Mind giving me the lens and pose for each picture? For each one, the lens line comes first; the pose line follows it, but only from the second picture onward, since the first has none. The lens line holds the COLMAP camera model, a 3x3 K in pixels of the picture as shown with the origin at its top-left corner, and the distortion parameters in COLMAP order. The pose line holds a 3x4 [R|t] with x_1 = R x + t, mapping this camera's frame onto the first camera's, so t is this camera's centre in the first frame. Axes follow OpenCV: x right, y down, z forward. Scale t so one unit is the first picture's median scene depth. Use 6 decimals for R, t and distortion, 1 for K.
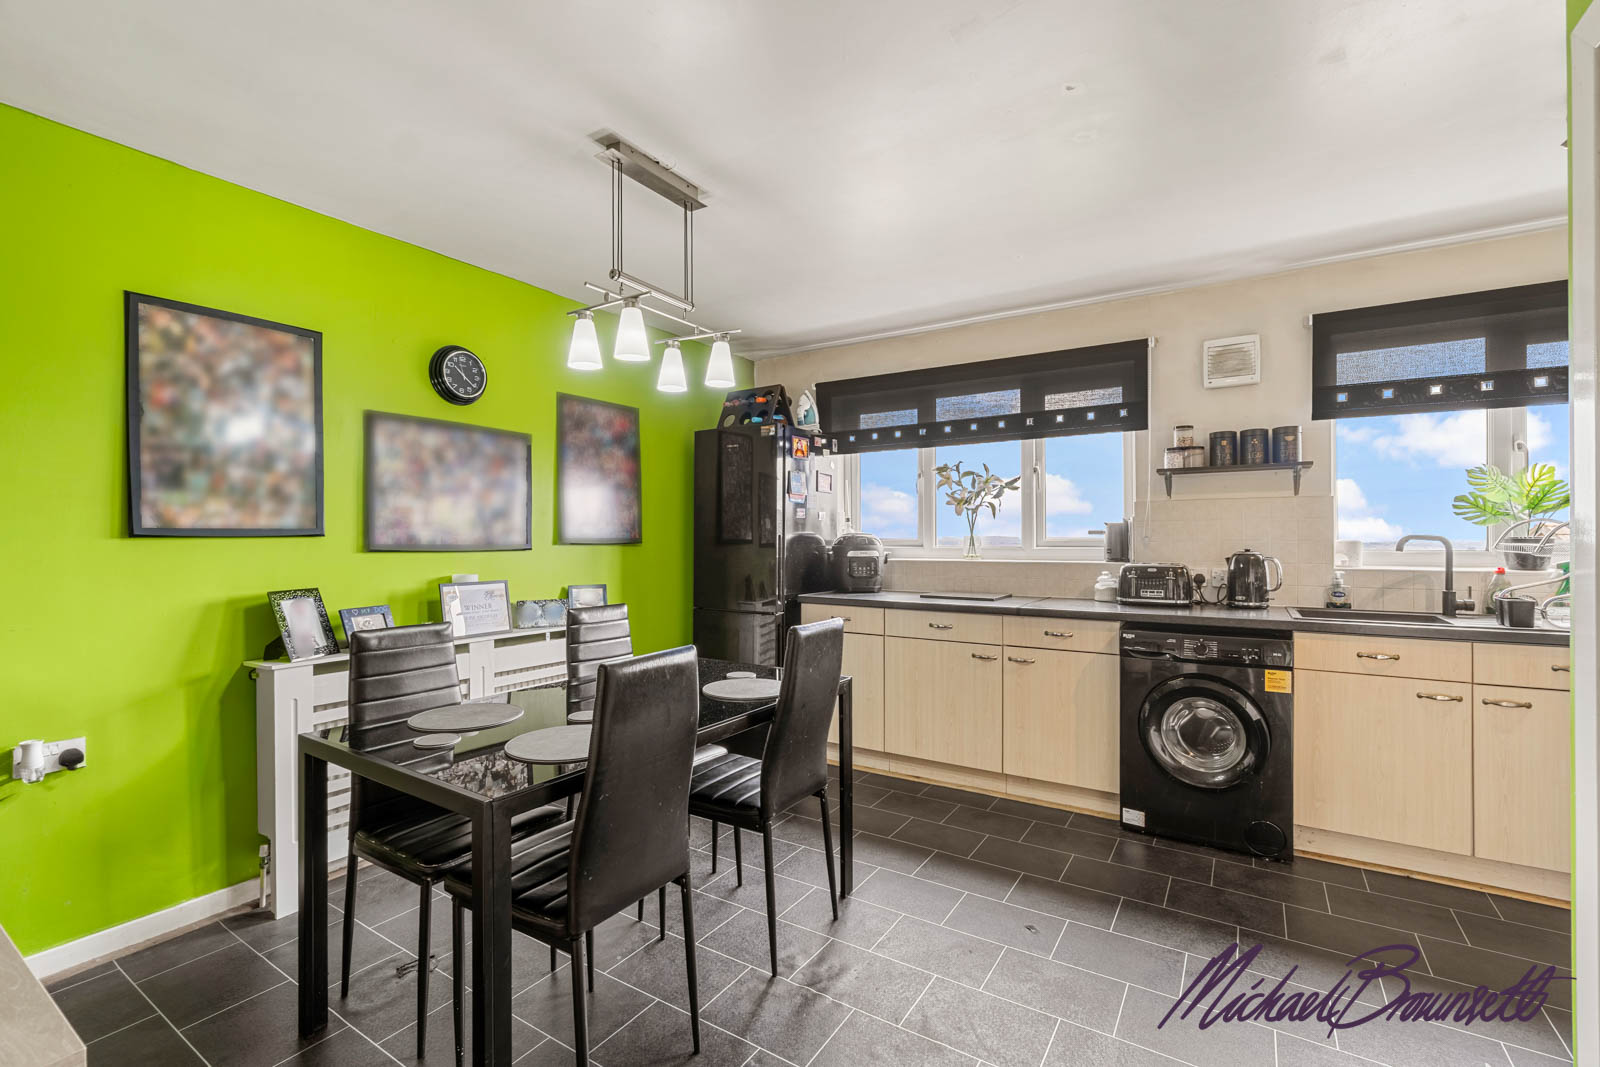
lens RADIAL K [[712.1, 0, 804.7], [0, 712.1, 539.5], [0, 0, 1]] dist [-0.001025, -0.000261]
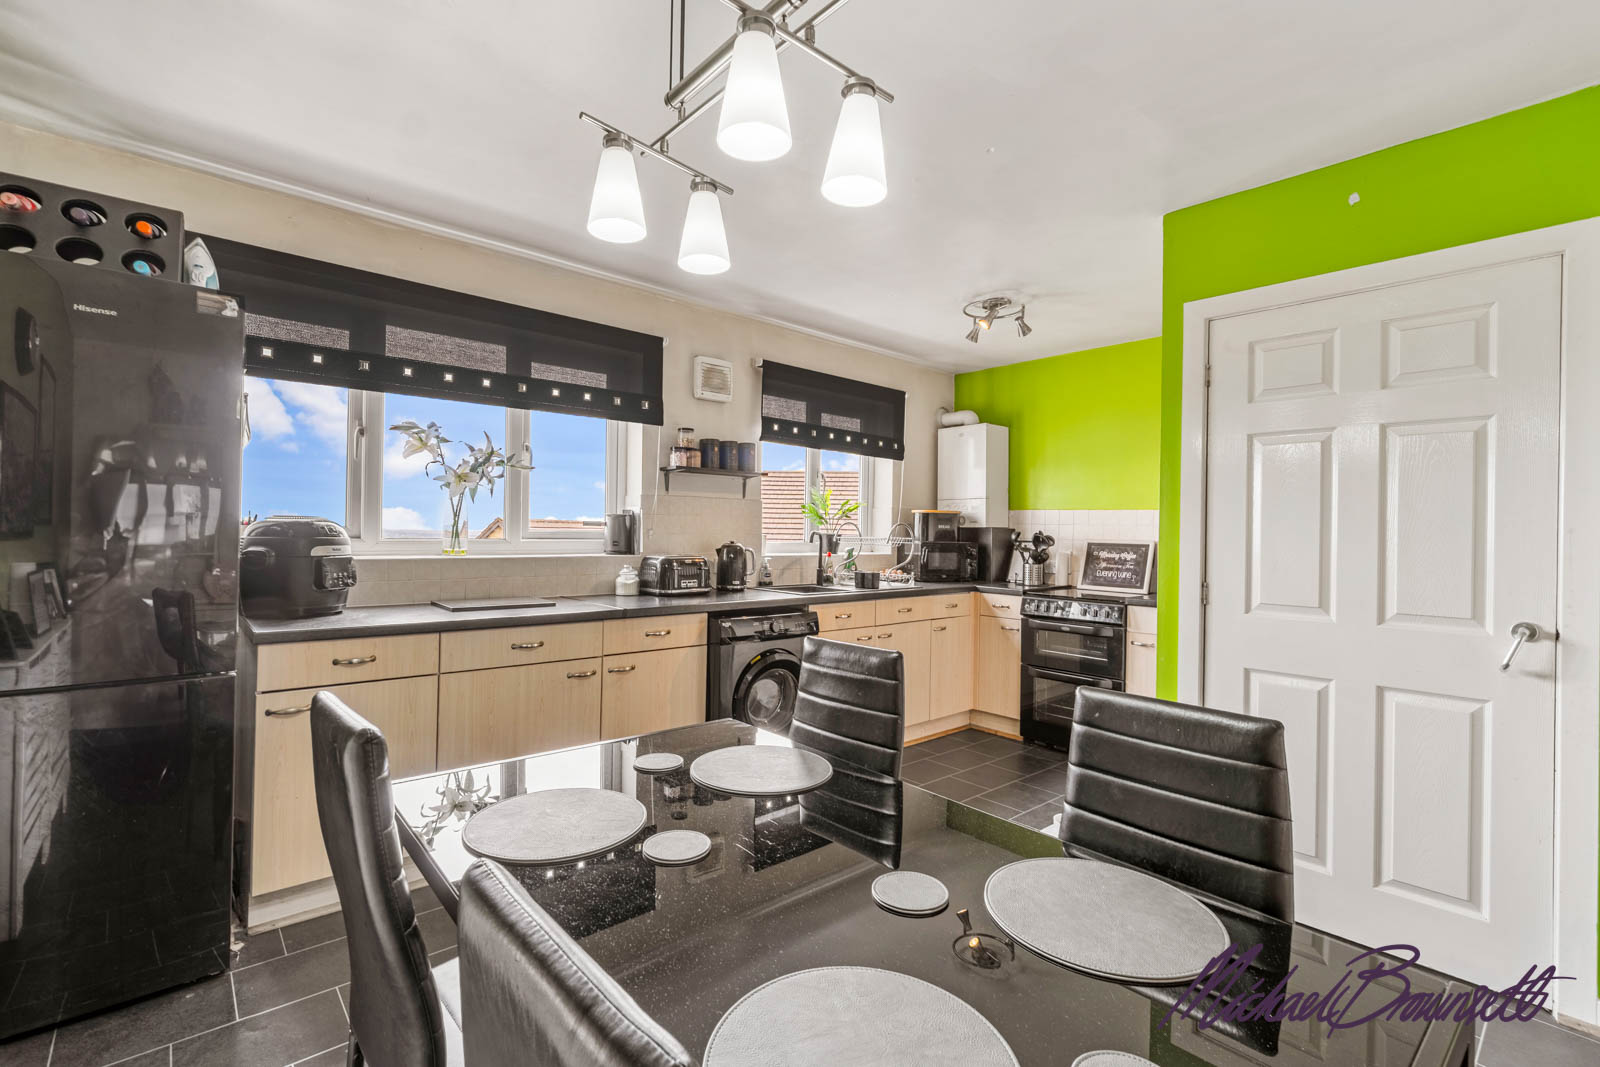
lens RADIAL K [[712.1, 0, 806.1], [0, 712.1, 530.6], [0, 0, 1]] dist [-0.001025, -0.000261]
pose [[0.273272, 0.006966, 0.961912, -0.466043], [-0.017822, 0.999839, -0.002177, -0.003836], [-0.961772, -0.016549, 0.273352, 0.527318]]
